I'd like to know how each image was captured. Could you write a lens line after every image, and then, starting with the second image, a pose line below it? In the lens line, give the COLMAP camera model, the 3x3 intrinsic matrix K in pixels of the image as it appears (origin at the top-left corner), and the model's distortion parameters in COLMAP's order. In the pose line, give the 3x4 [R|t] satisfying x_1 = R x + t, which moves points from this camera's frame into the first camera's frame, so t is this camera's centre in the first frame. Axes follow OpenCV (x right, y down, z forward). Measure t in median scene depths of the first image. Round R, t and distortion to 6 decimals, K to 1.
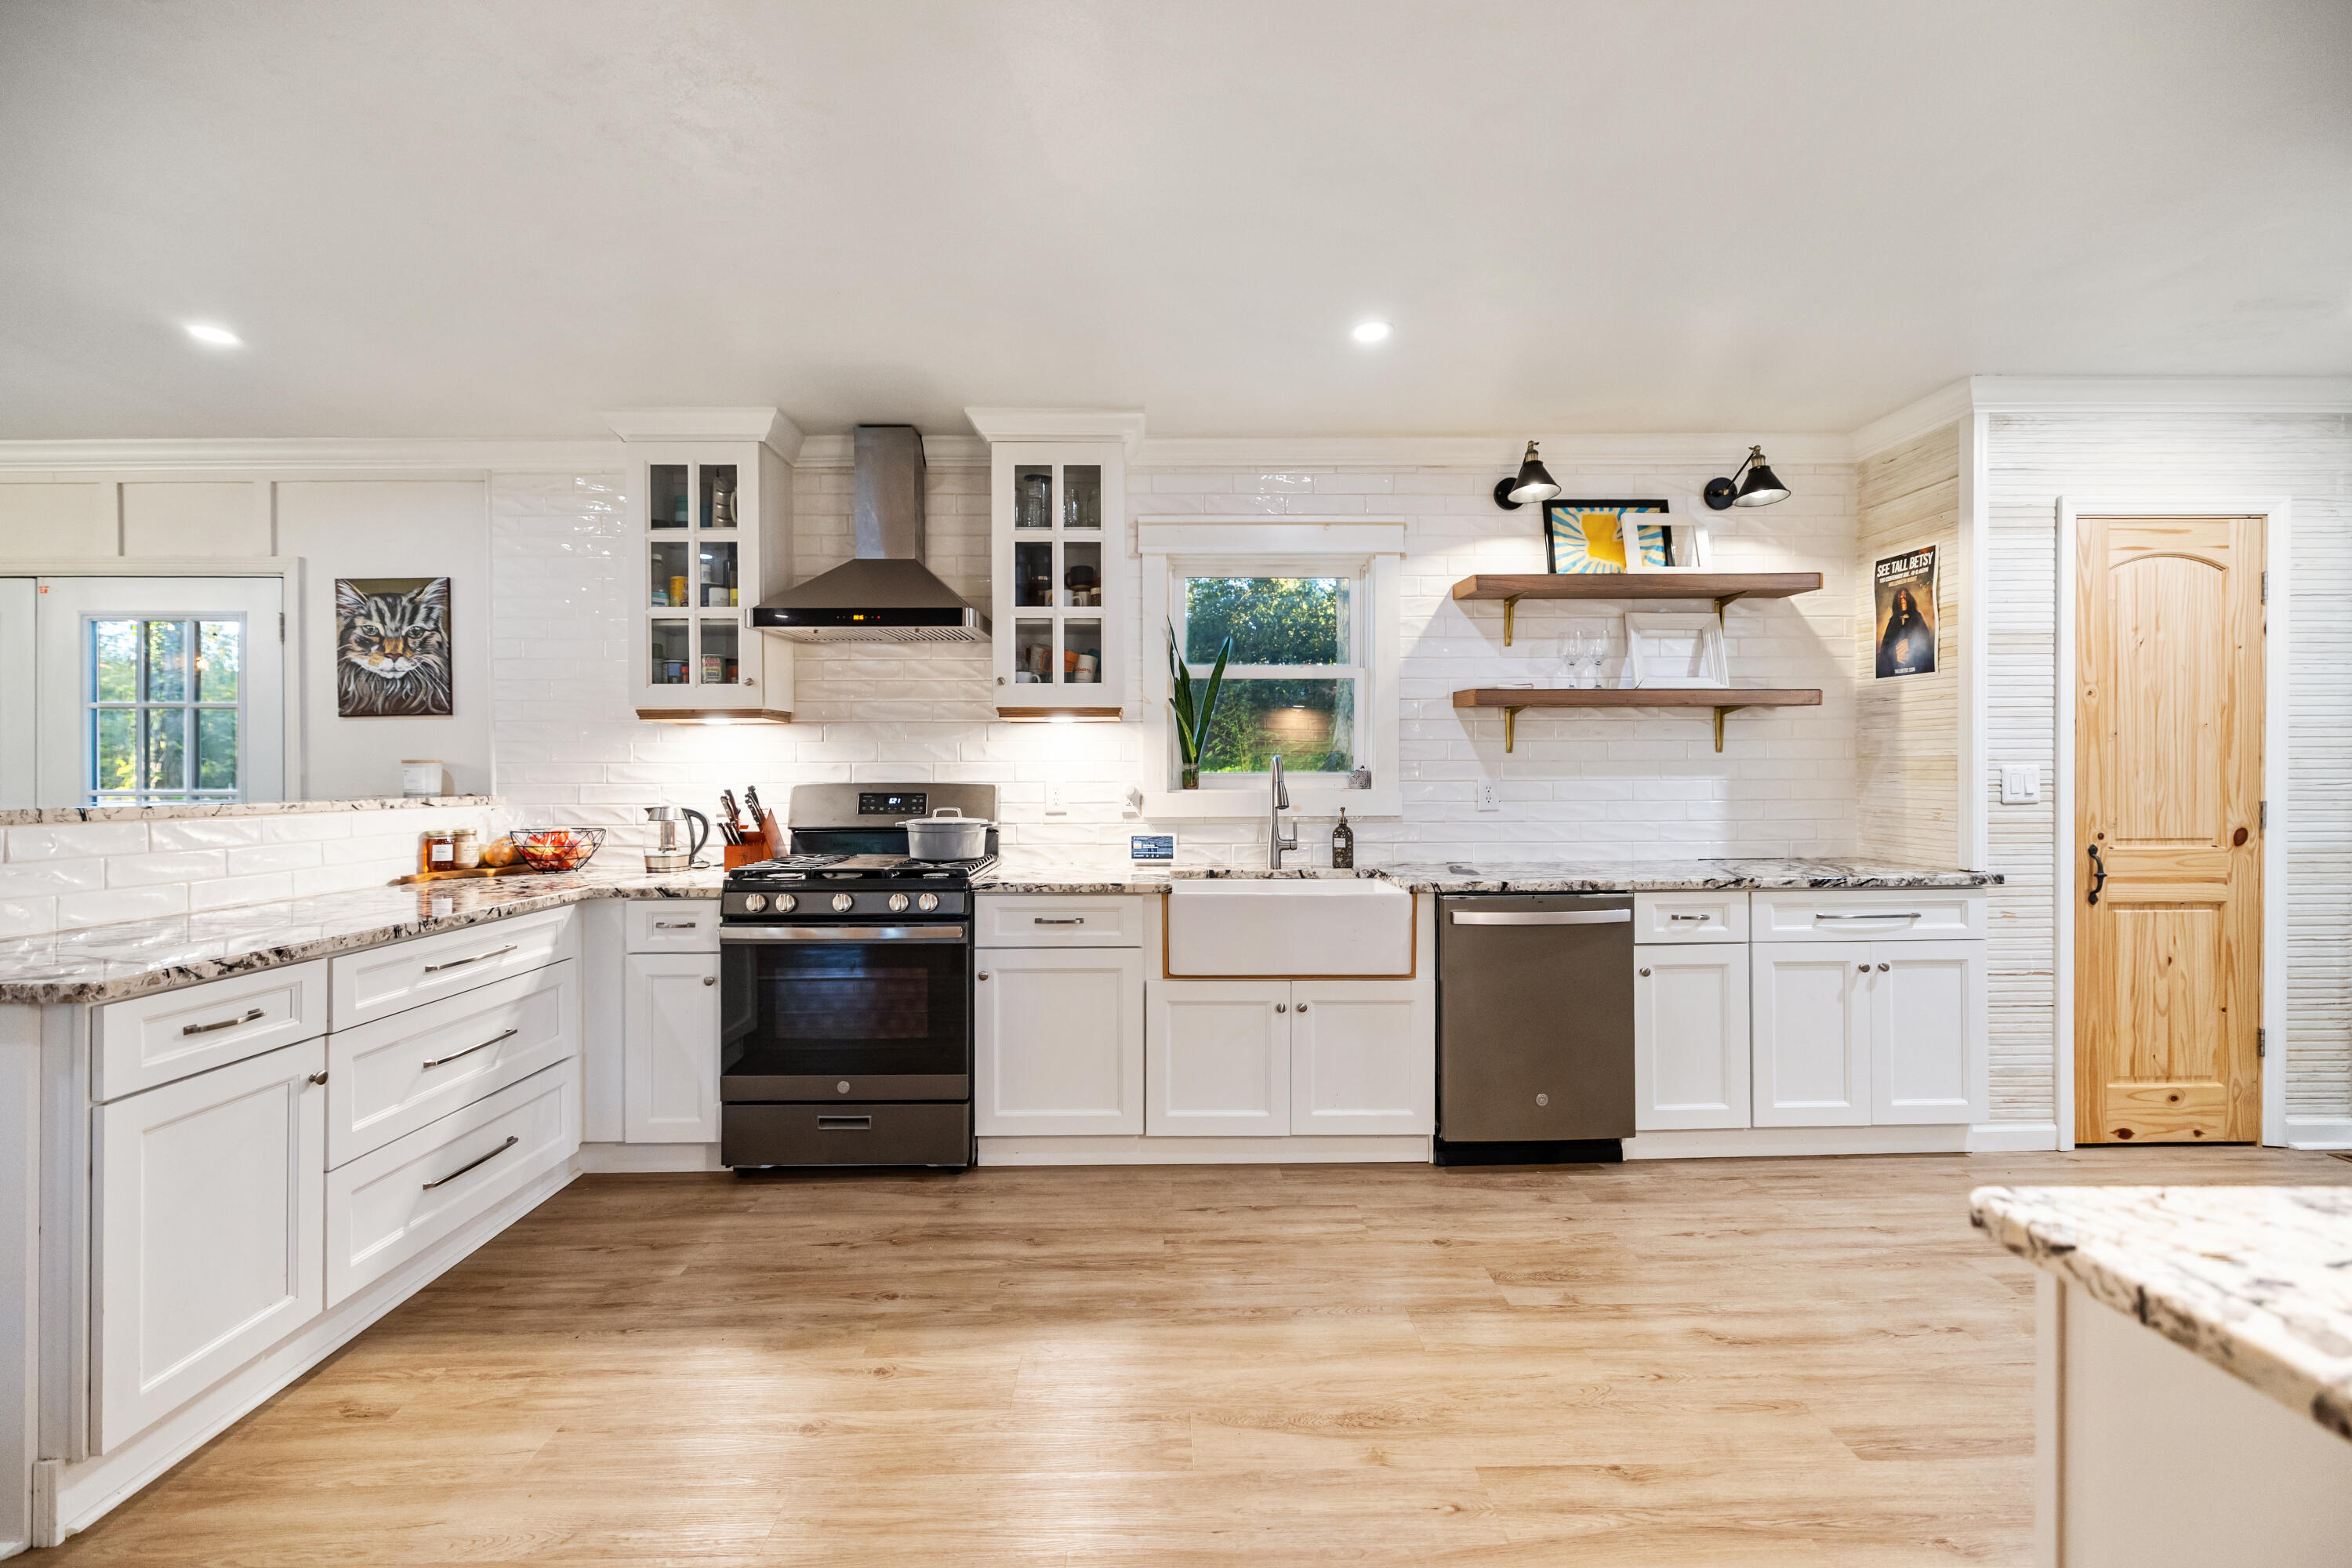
lens RADIAL K [[992.4, 0, 1160.8], [0, 992.4, 775.2], [0, 0, 1]] dist [0.001468, -0.000167]
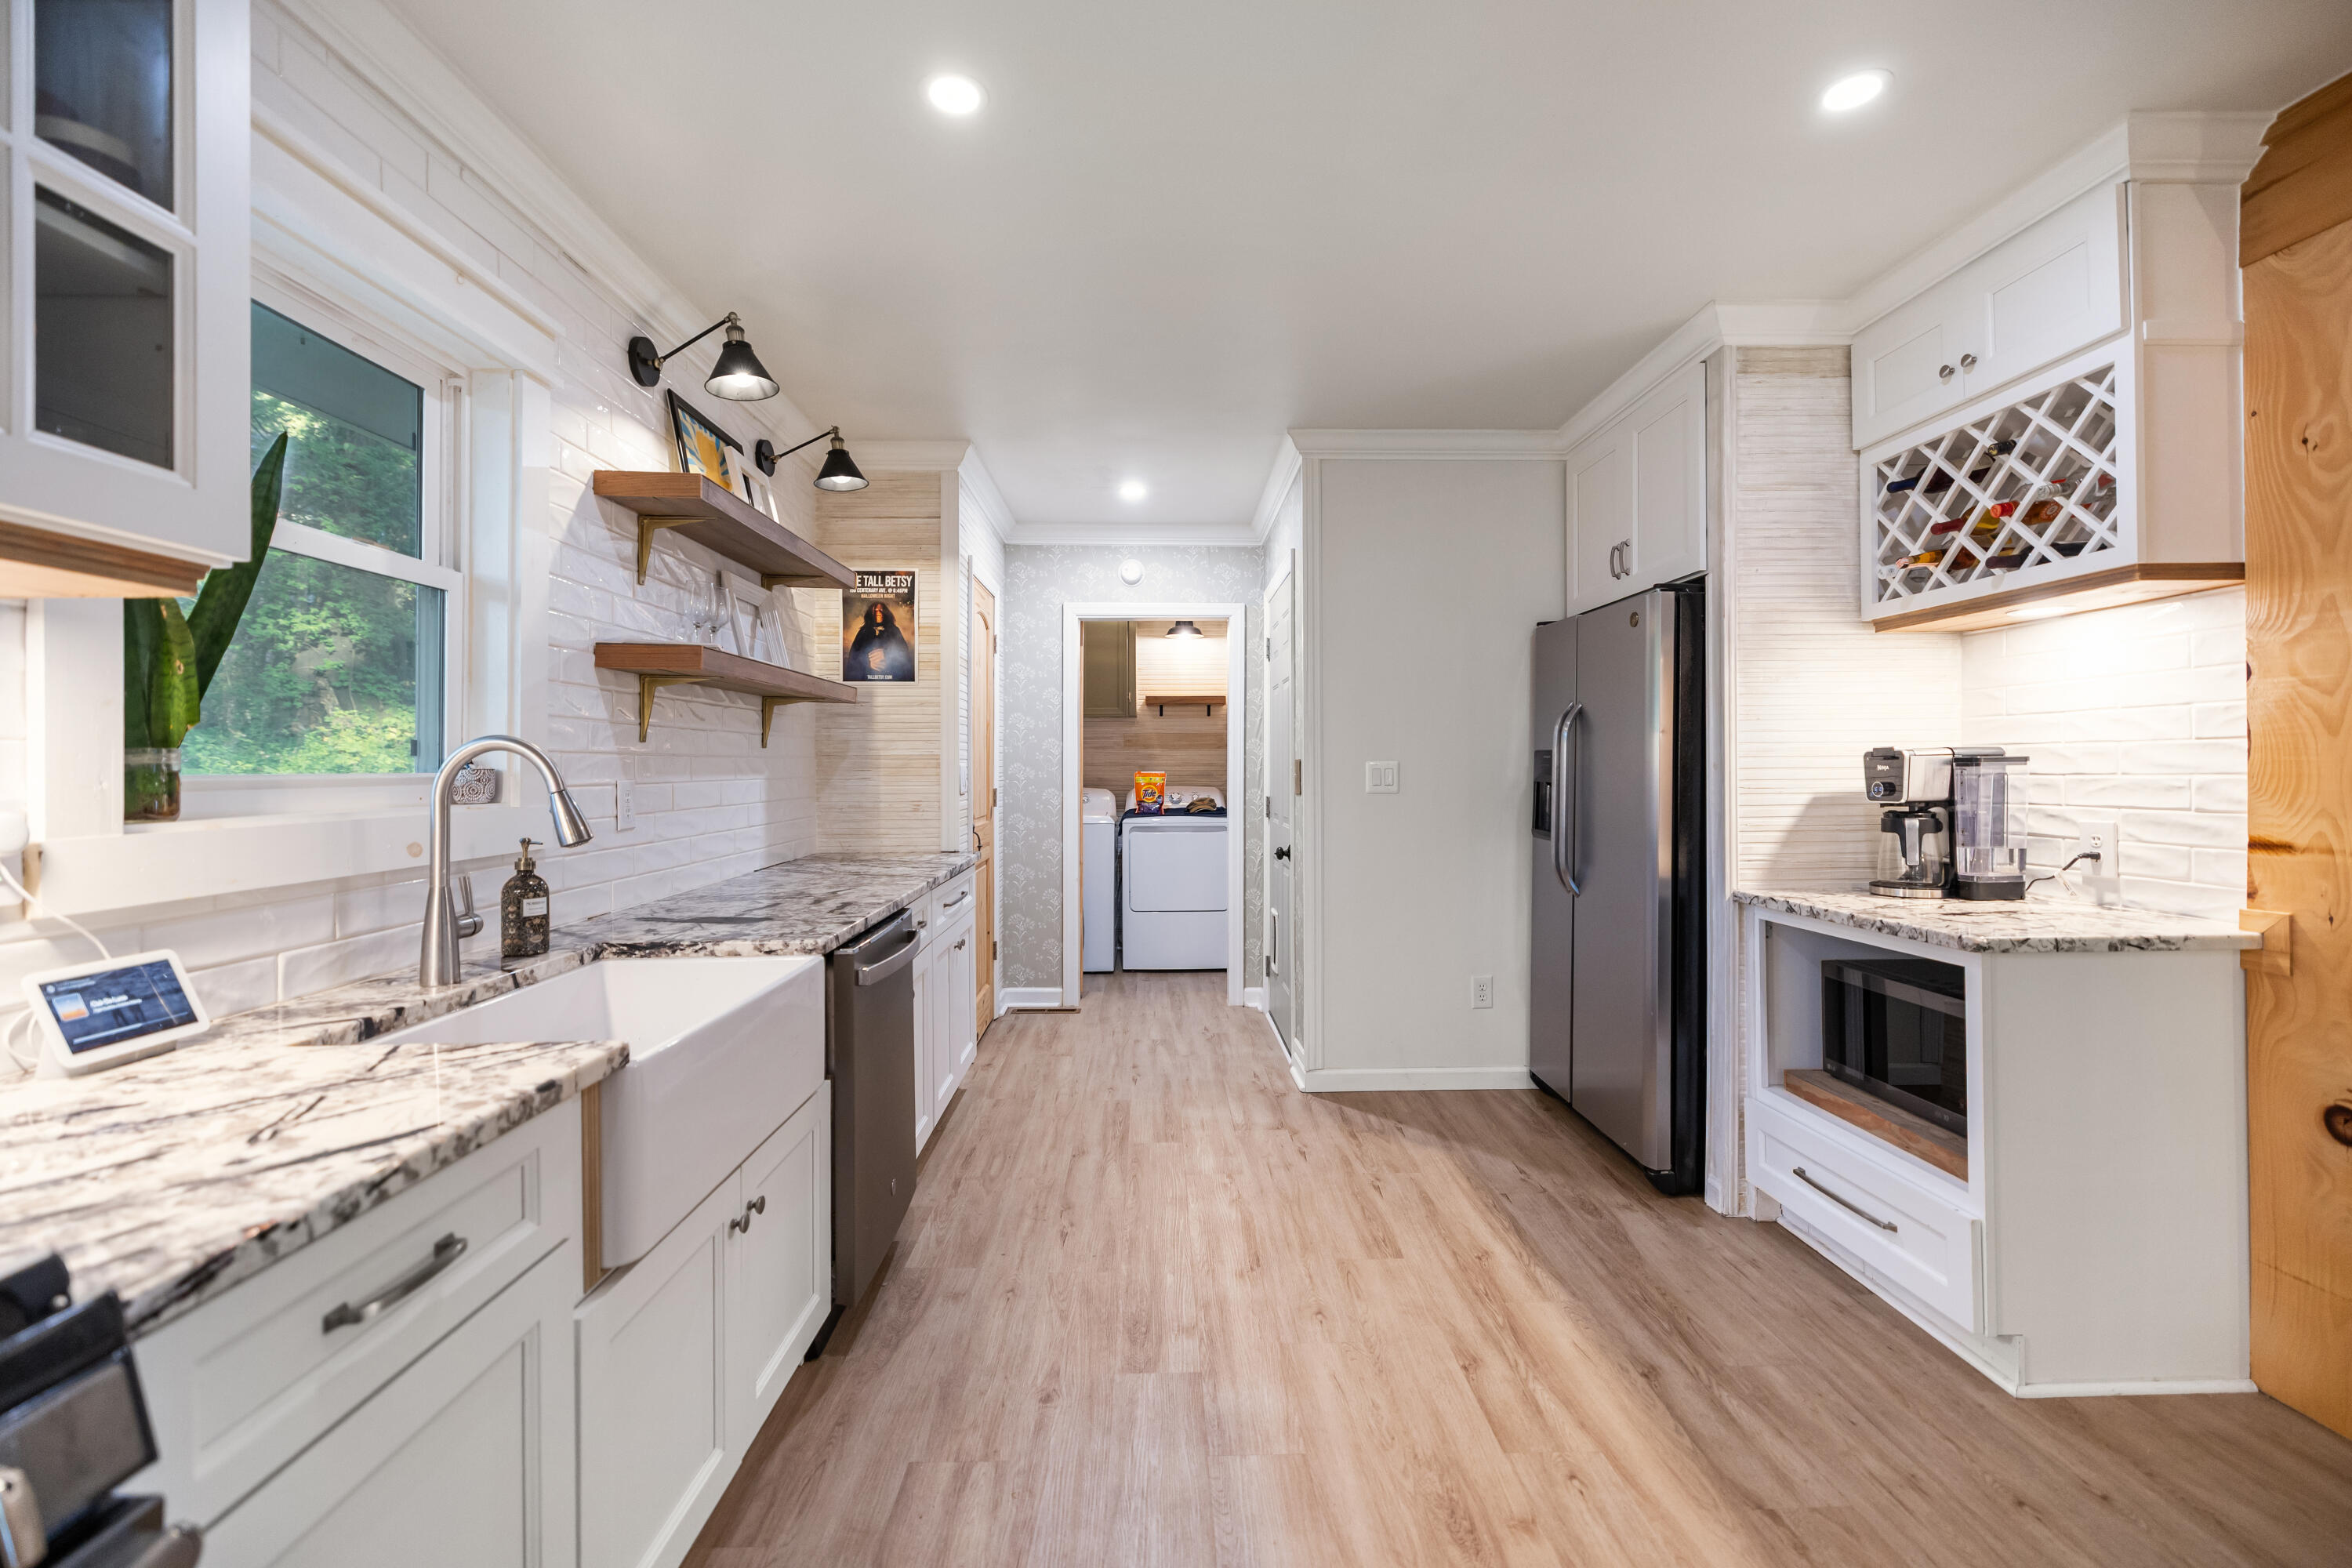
lens RADIAL K [[992.4, 0, 1172.5], [0, 992.4, 767.9], [0, 0, 1]] dist [0.001468, -0.000167]
pose [[-0.011638, 0.000949, 0.999932, -0.364561], [0.012118, 0.999926, -0.000808, -0.000146], [-0.999859, 0.012108, -0.011648, 0.712065]]
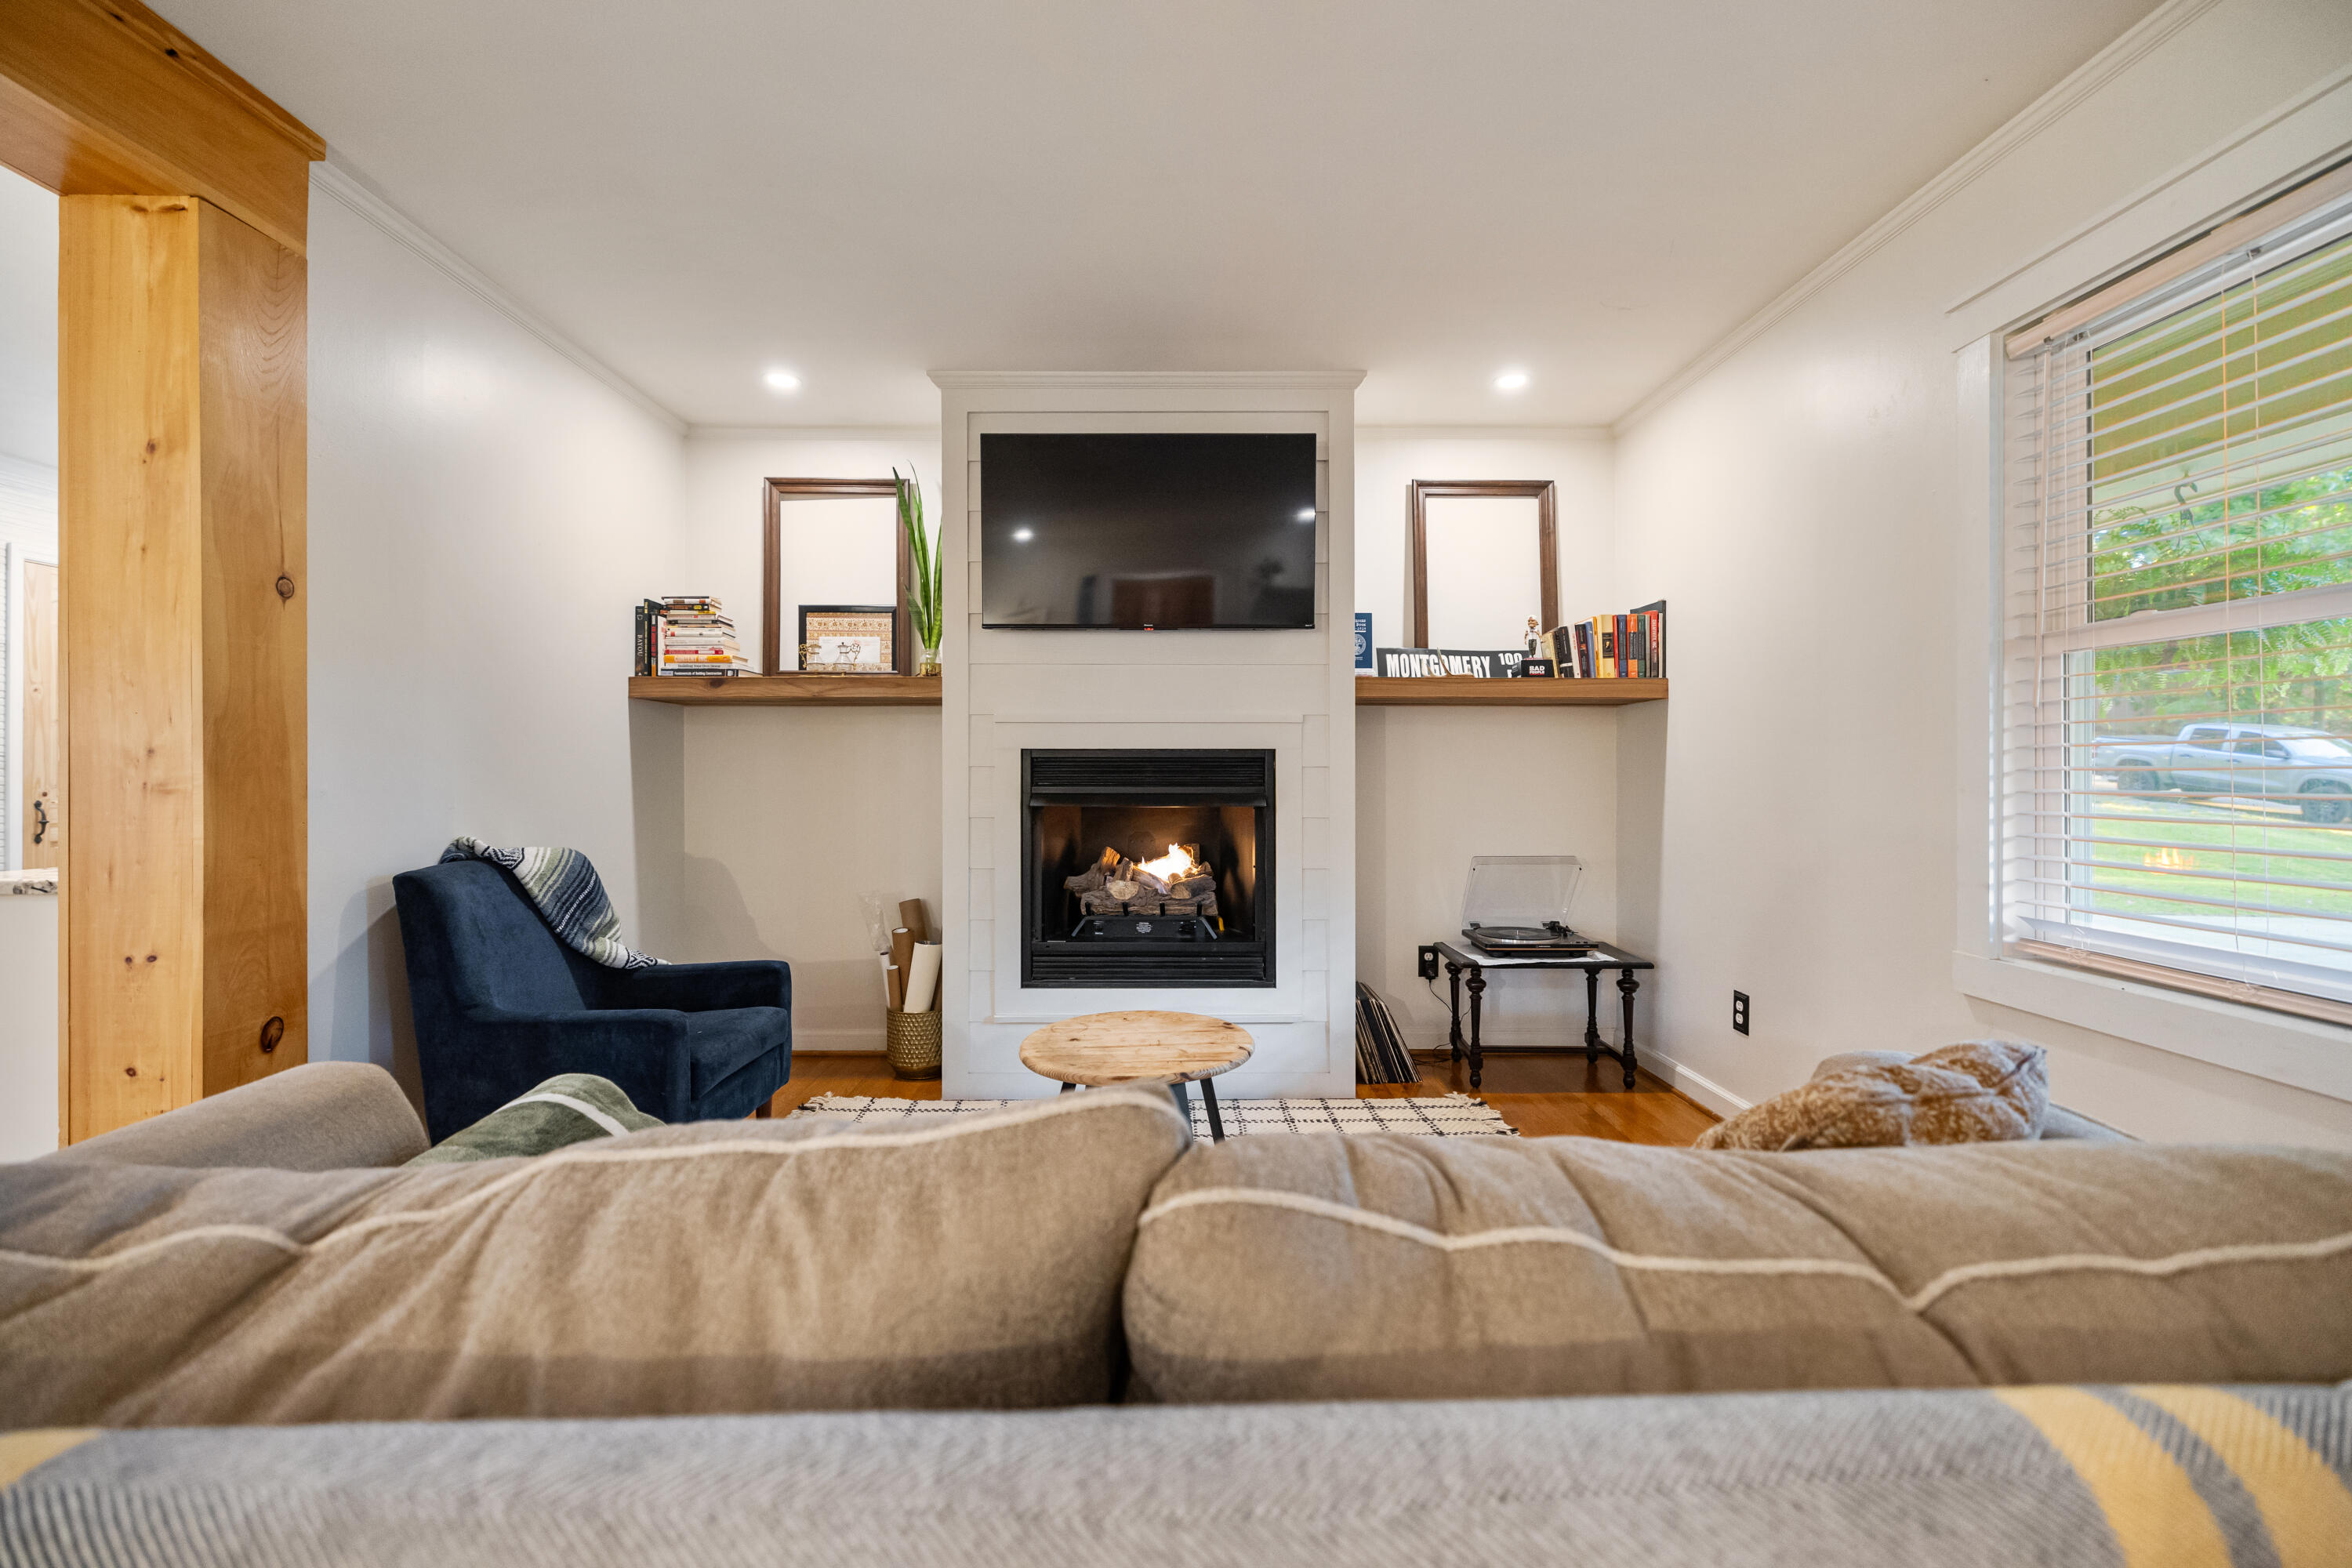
lens RADIAL K [[992.4, 0, 1183.8], [0, 992.4, 769.9], [0, 0, 1]] dist [0.001468, -0.000167]
pose [[-0.034865, 0.002705, 0.999388, -0.469119], [0.003734, 0.999990, -0.002576, 0.035292], [-0.999385, 0.003642, -0.034875, -0.511669]]
